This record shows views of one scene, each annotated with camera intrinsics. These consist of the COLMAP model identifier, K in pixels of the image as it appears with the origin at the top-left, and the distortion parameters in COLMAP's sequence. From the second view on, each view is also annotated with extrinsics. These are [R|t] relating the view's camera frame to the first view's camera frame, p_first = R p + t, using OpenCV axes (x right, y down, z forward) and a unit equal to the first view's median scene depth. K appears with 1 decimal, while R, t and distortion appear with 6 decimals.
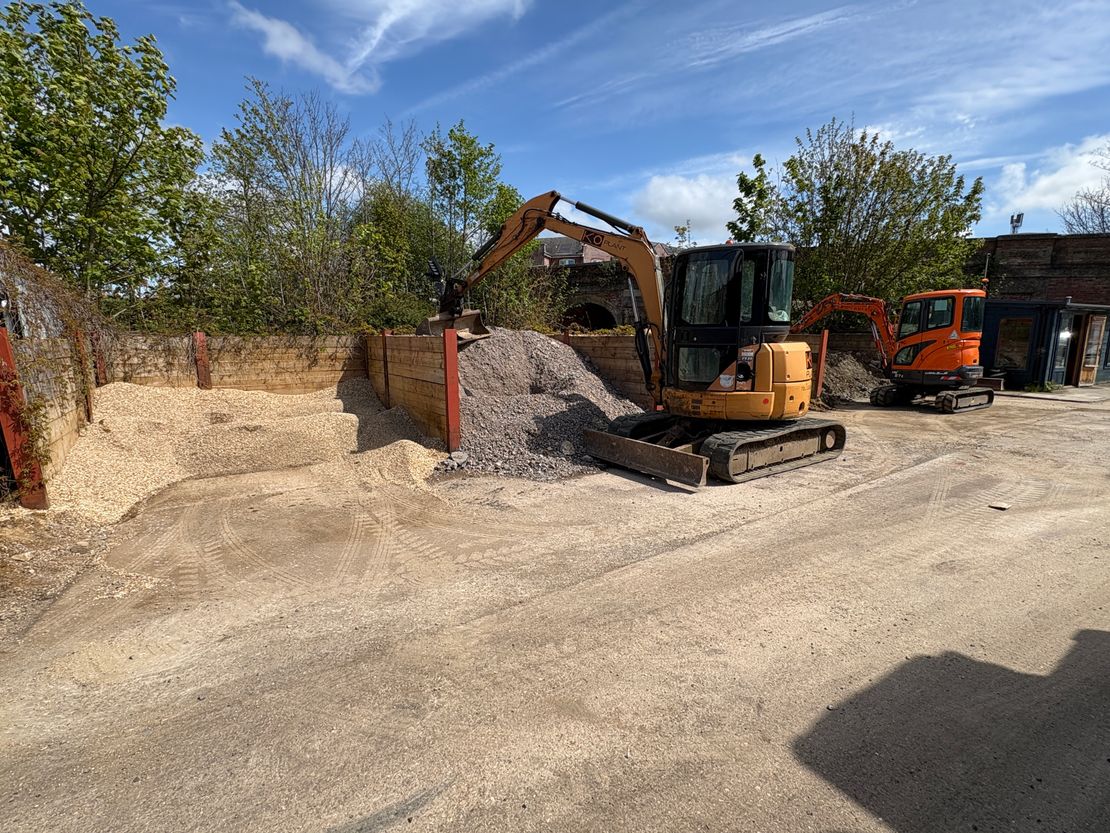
lens RADIAL K [[512.4, 0, 550.2], [0, 512.4, 418.6], [0, 0, 1]] dist [-0.002539, -0.000182]
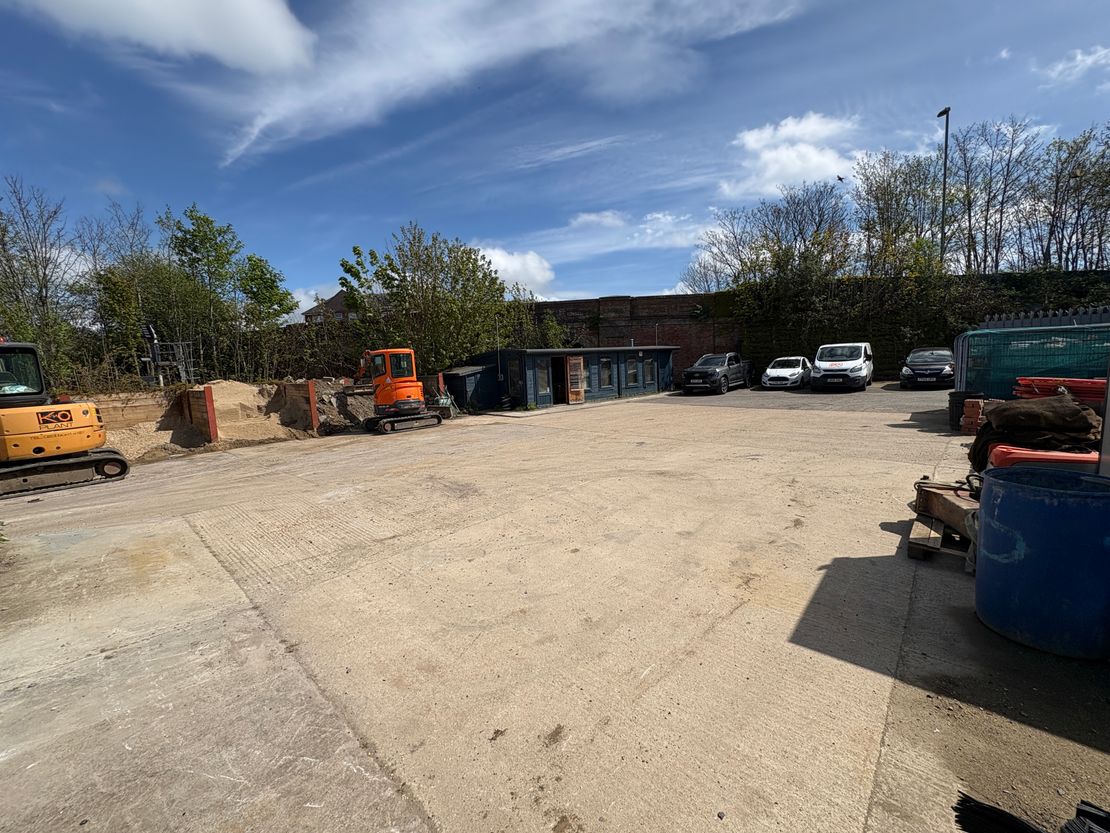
lens RADIAL K [[440.6, 0, 555.0], [0, 440.6, 416.5], [0, 0, 1]] dist [-0.001207, -0.000091]
pose [[0.970645, -0.074121, 0.228809, 1.589270], [0.086669, 0.995208, -0.045274, 0.061907], [-0.224357, 0.063776, 0.972418, -0.527833]]
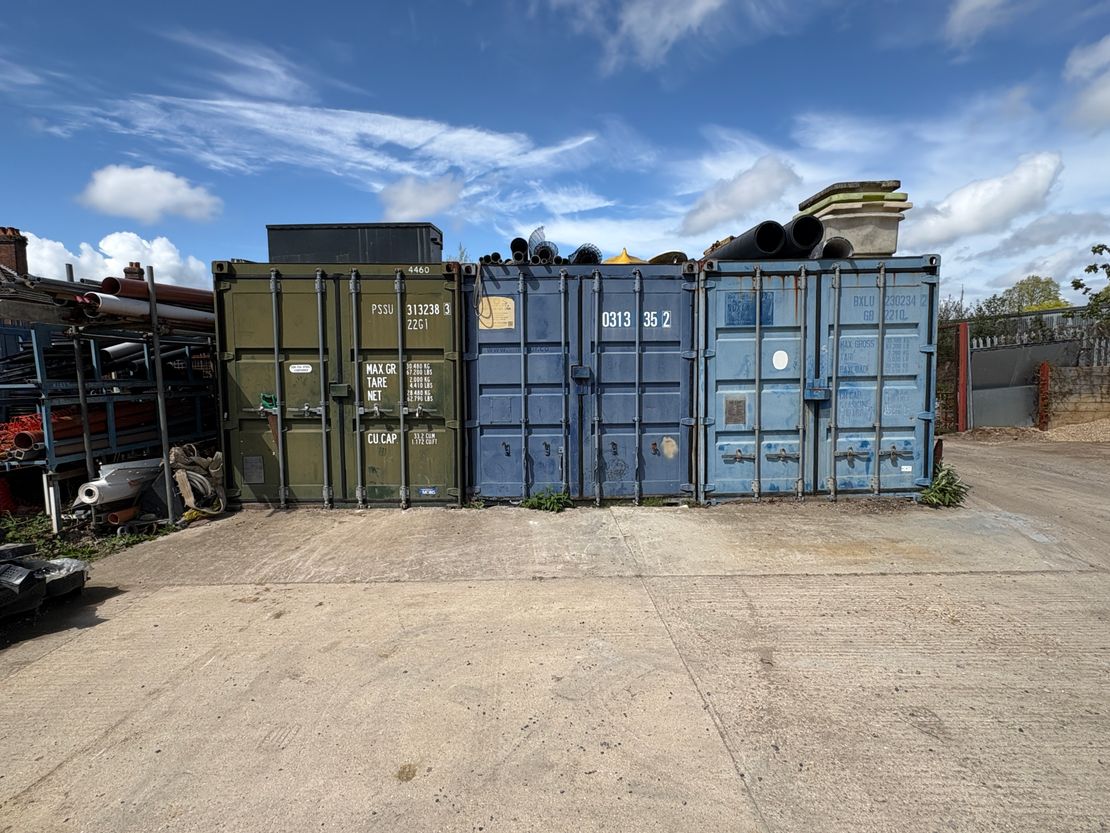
lens RADIAL K [[587.8, 0, 554.0], [0, 587.8, 416.1], [0, 0, 1]] dist [-0.002893, -0.000124]
pose [[-0.540010, 0.076296, -0.838193, 1.998268], [-0.126233, 0.977276, 0.170283, -0.070034], [0.832138, 0.197762, -0.518108, 0.334499]]
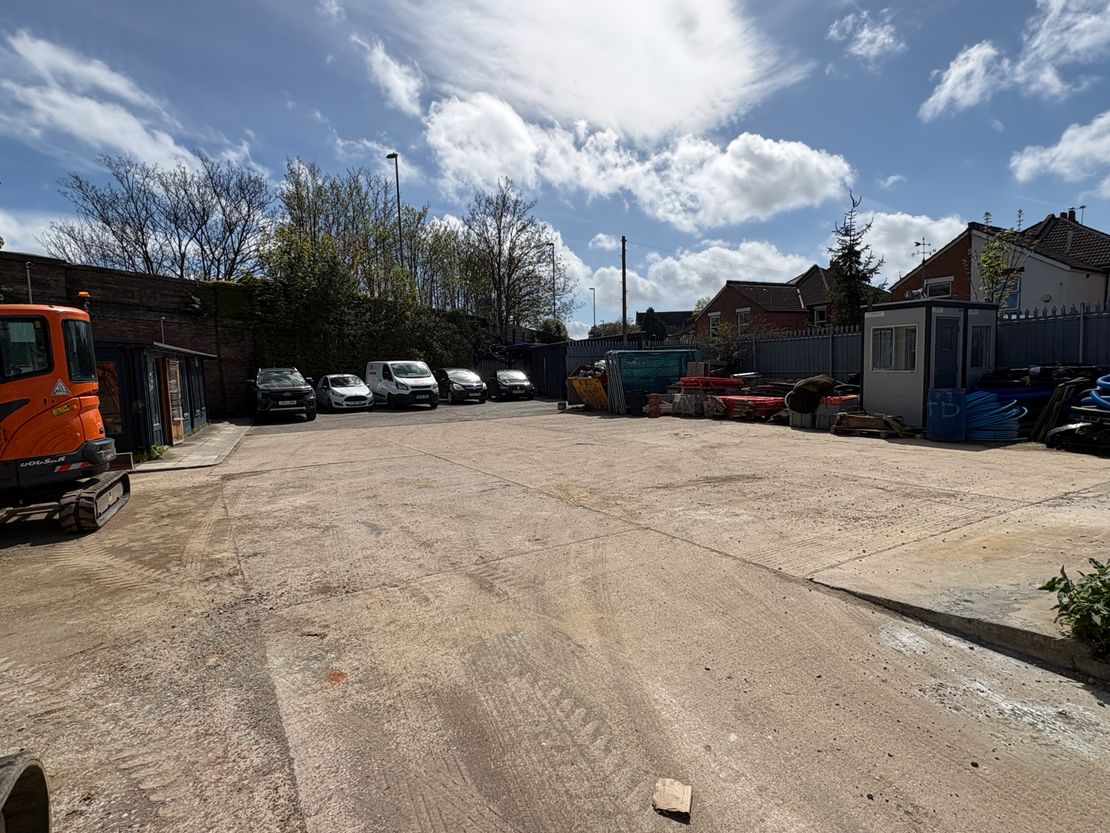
lens RADIAL K [[587.8, 0, 554.0], [0, 587.8, 416.1], [0, 0, 1]] dist [-0.002893, -0.000124]
pose [[0.063927, -0.085284, 0.994304, 0.348347], [0.196991, 0.977816, 0.071204, -0.127135], [-0.978319, 0.191317, 0.079309, 0.751247]]
